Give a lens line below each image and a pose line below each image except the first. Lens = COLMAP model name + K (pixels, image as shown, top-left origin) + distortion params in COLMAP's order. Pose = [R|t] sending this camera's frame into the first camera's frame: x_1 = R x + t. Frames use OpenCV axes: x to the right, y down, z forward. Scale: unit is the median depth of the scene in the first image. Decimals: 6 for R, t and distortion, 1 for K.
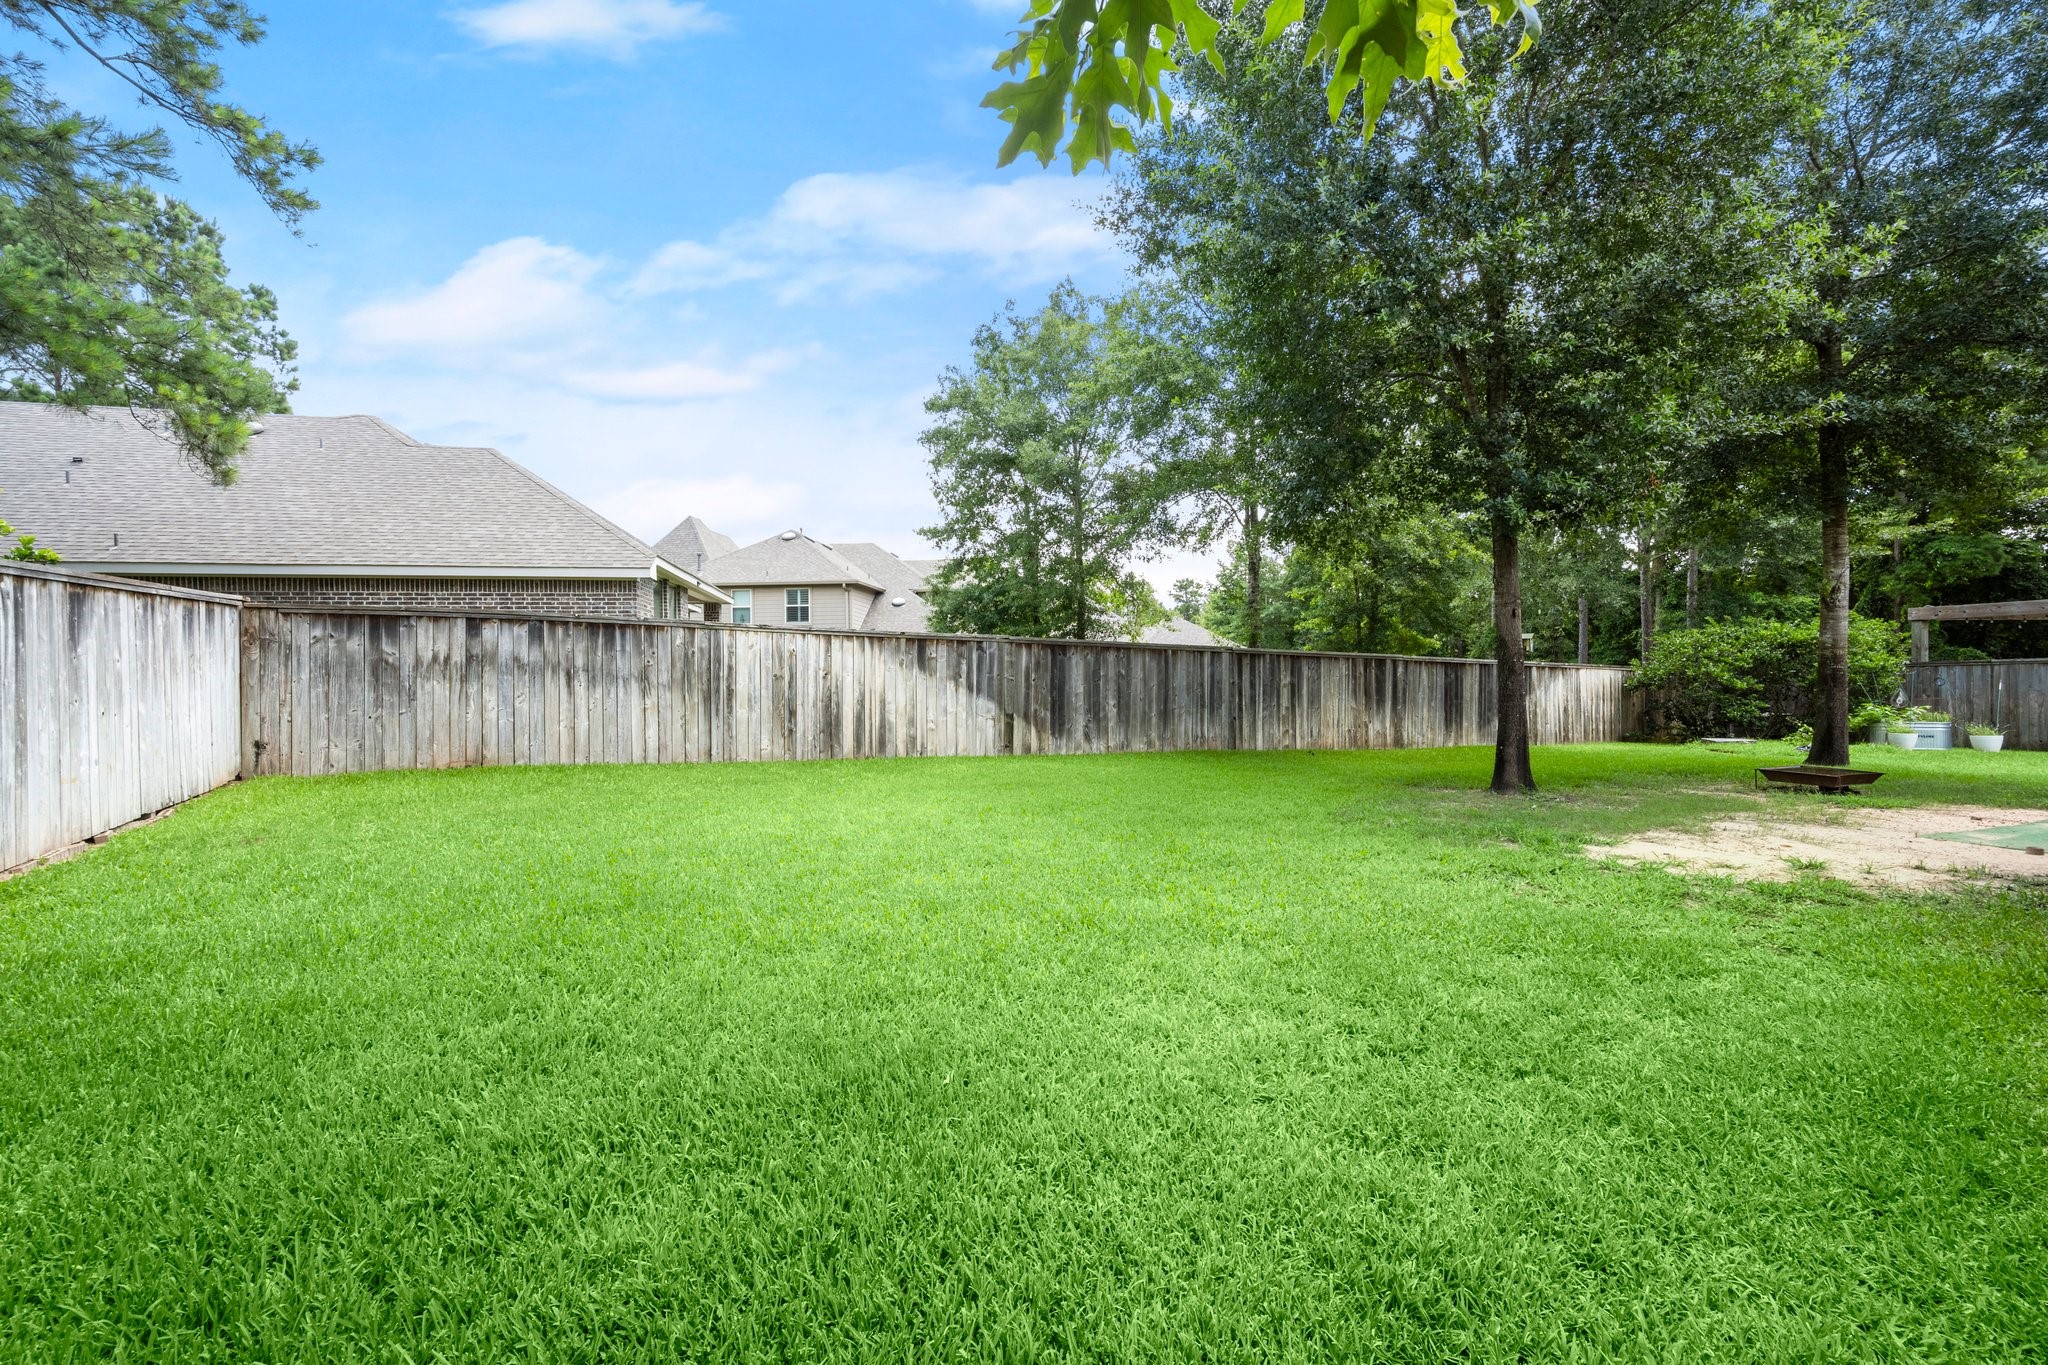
lens RADIAL K [[812.3, 0, 1023.4], [0, 812.3, 676.5], [0, 0, 1]] dist [-0.000929, 0.000526]
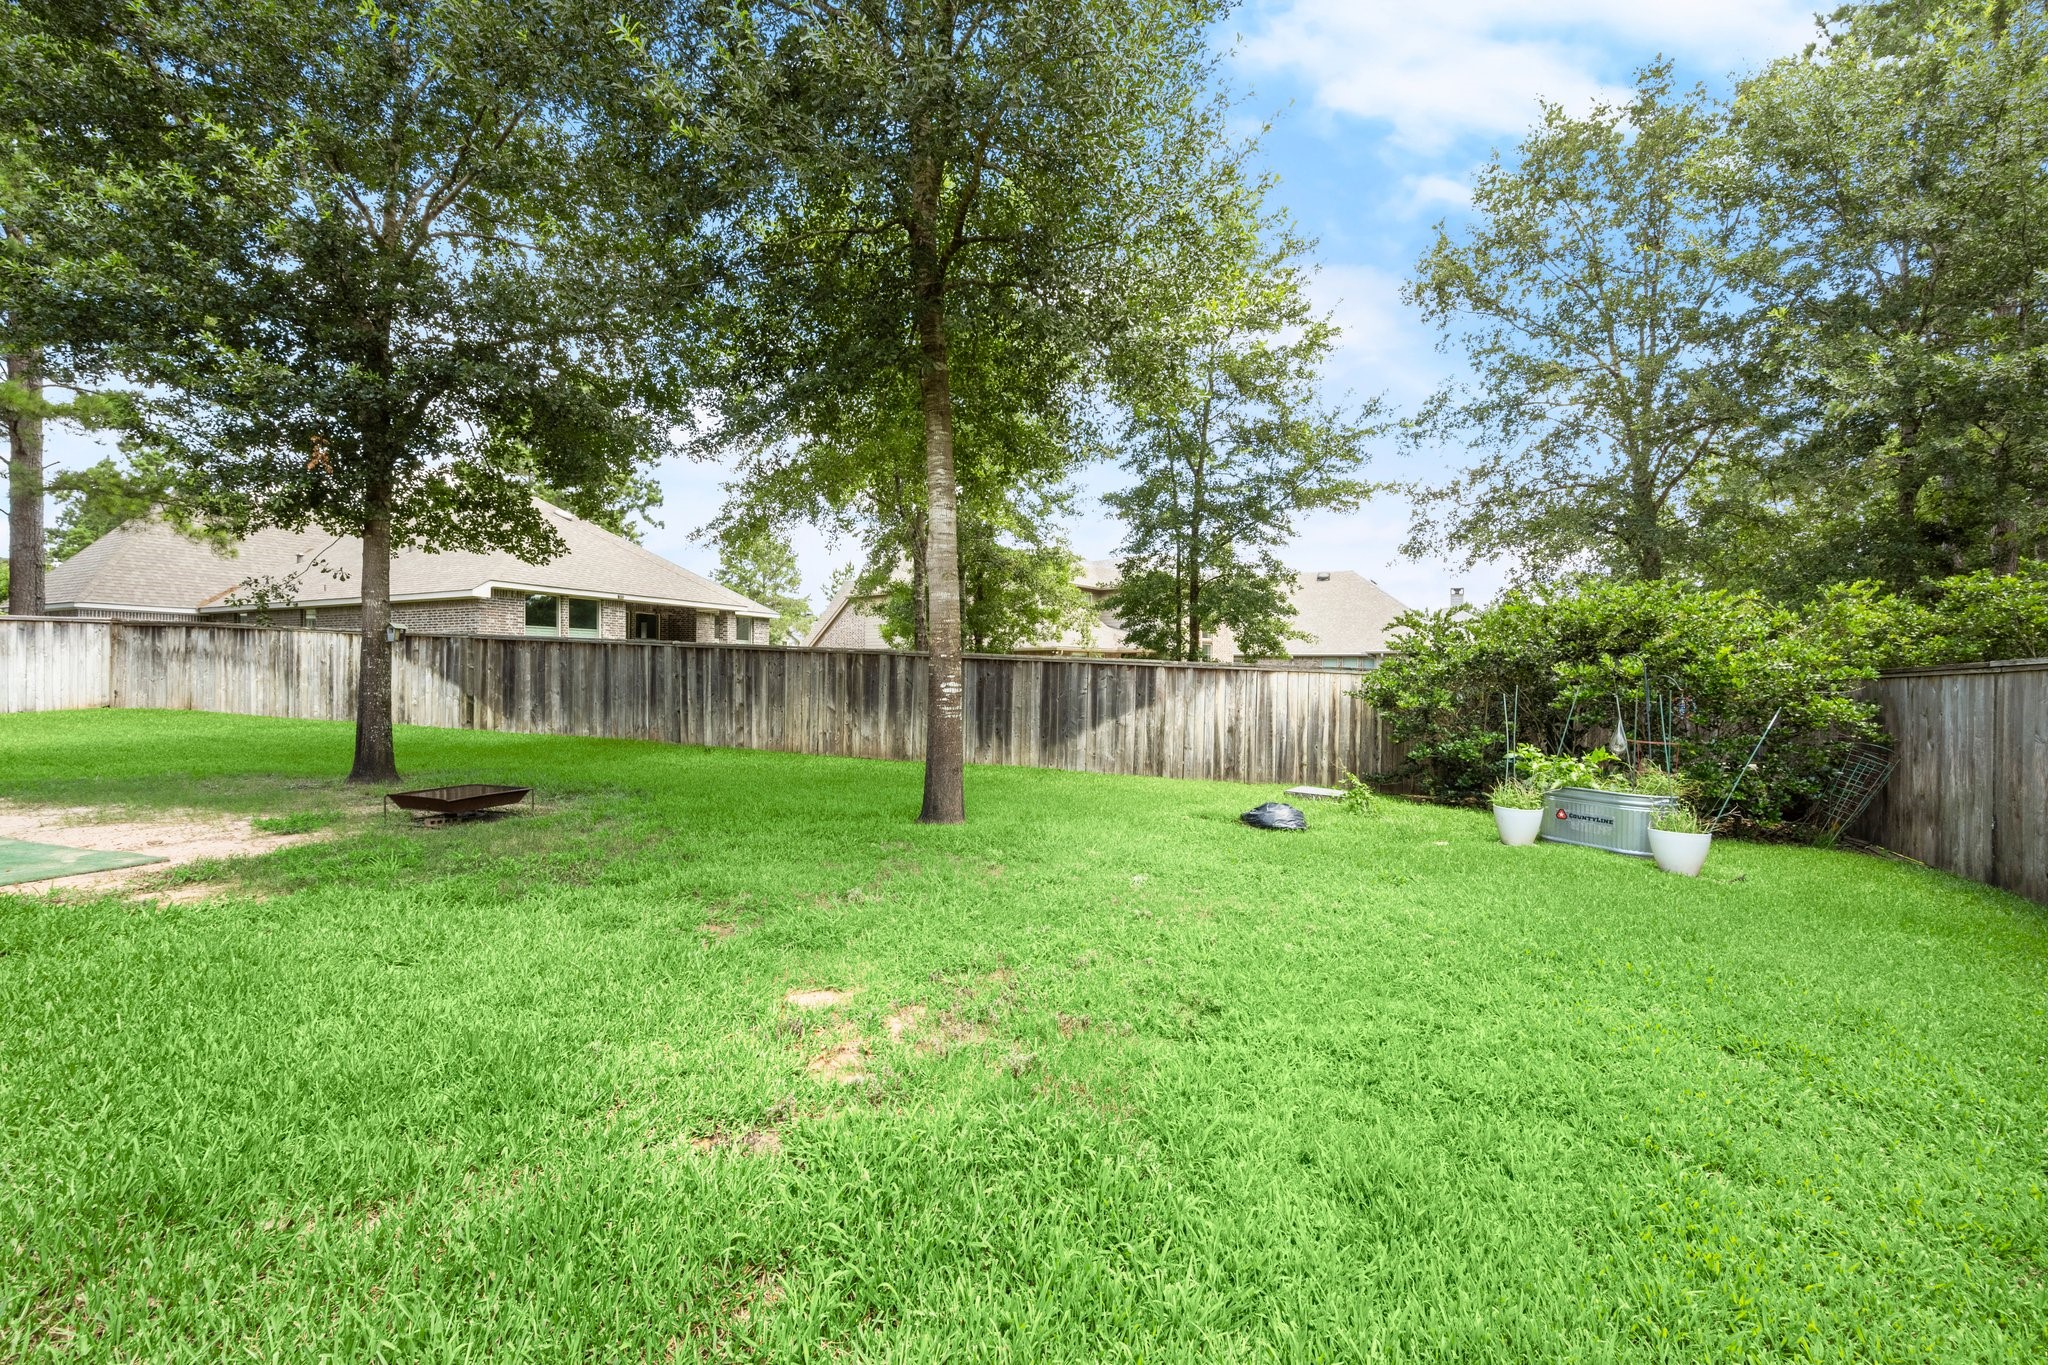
lens RADIAL K [[812.3, 0, 1024.3], [0, 812.3, 680.5], [0, 0, 1]] dist [-0.000929, 0.000526]
pose [[0.797518, 0.014419, -0.603123, 1.332789], [-0.024135, 0.999677, -0.008015, 0.011504], [0.602813, 0.020948, 0.797608, 0.493180]]
